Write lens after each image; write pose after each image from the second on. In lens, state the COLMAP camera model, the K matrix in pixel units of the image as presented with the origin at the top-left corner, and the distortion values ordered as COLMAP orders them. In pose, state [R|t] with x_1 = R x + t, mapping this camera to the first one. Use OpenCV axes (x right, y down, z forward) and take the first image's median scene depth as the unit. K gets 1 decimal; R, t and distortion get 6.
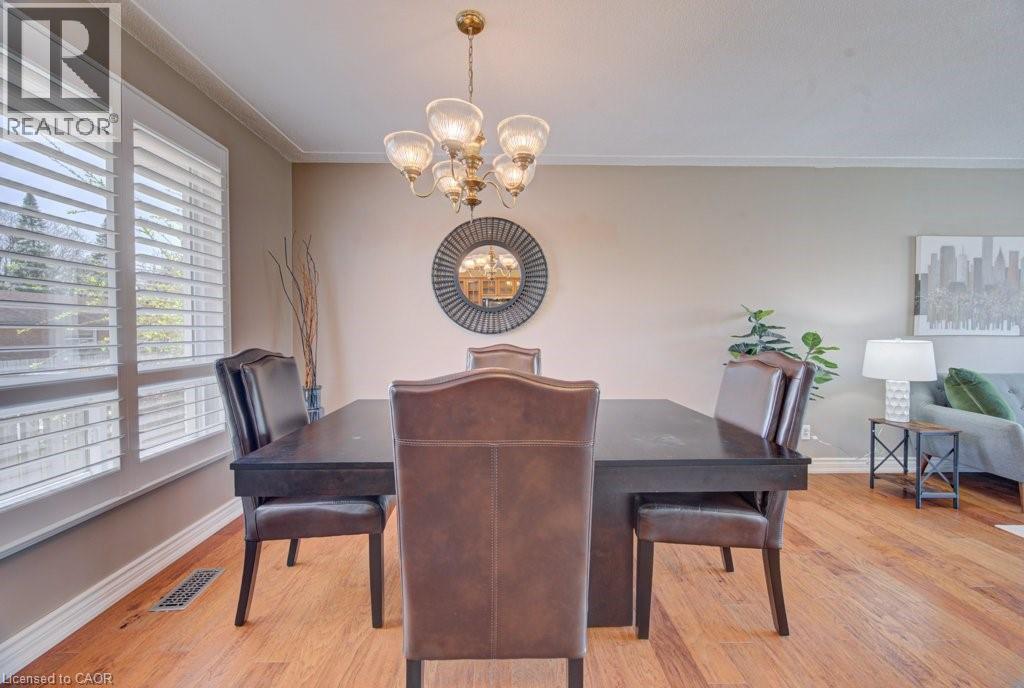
lens RADIAL K [[407.9, 0, 508.2], [0, 407.9, 338.9], [0, 0, 1]] dist [0.002305, 0.000516]
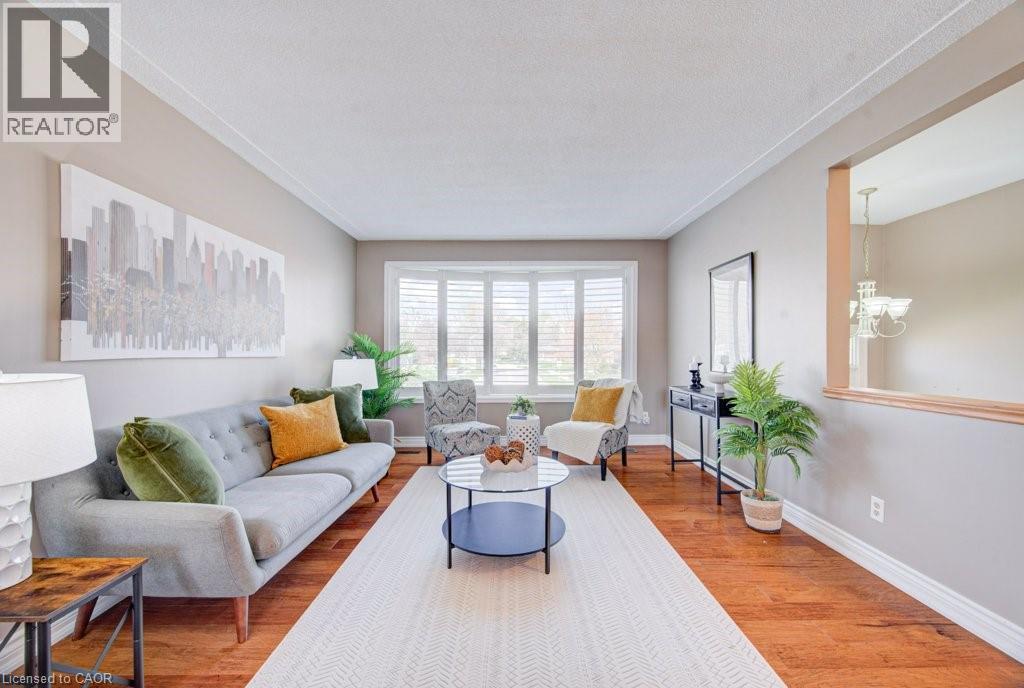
lens RADIAL K [[394.7, 0, 508.9], [0, 394.7, 351.9], [0, 0, 1]] dist [0.001088, 0.000273]
pose [[0.006203, -0.003961, 0.999973, 0.522899], [0.017849, 0.999833, 0.003850, -0.010940], [-0.999821, 0.017825, 0.006273, 0.458929]]
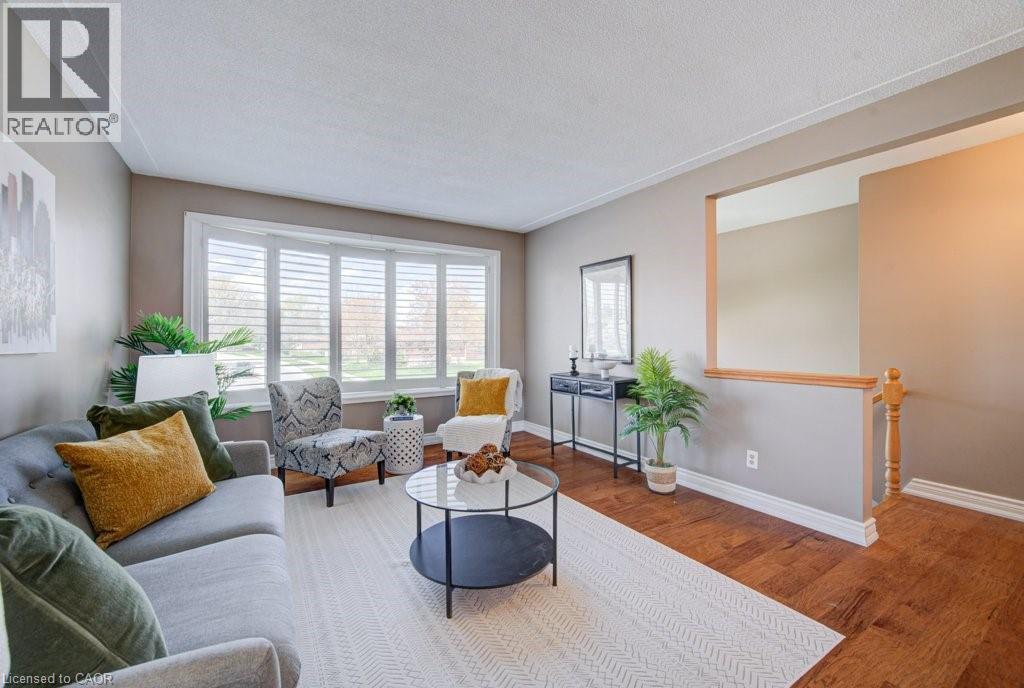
lens RADIAL K [[407.9, 0, 508.2], [0, 407.9, 338.9], [0, 0, 1]] dist [0.002305, 0.000516]
pose [[-0.506667, 0.001306, 0.862141, 0.682321], [0.017034, 0.999819, 0.008497, -0.019409], [-0.861973, 0.018991, -0.506598, 0.779888]]
